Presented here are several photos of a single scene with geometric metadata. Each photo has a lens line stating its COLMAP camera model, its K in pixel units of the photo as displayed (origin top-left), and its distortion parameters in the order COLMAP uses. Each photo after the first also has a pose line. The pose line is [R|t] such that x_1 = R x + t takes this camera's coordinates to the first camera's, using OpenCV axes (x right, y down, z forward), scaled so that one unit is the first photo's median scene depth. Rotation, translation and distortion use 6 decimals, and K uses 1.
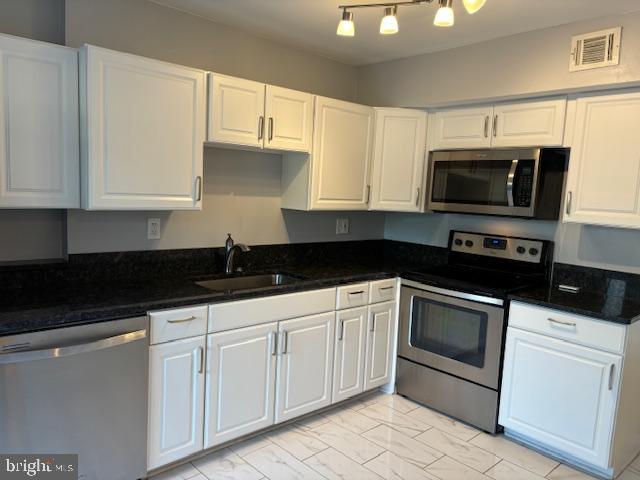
lens RADIAL K [[483.5, 0, 317.8], [0, 483.5, 243.0], [0, 0, 1]] dist [0.024333, -0.018223]
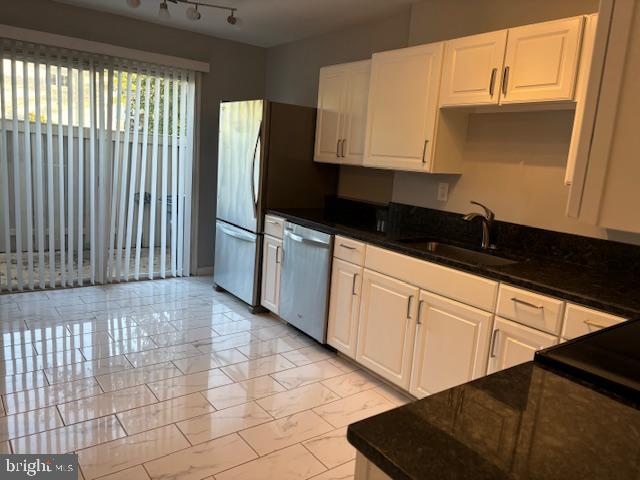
lens RADIAL K [[483.5, 0, 317.8], [0, 483.5, 237.0], [0, 0, 1]] dist [0.024333, -0.018223]
pose [[-0.148784, 0.108200, -0.982932, 0.820975], [-0.179729, 0.974481, 0.134475, -0.025621], [0.972400, 0.196669, -0.125541, 0.851735]]
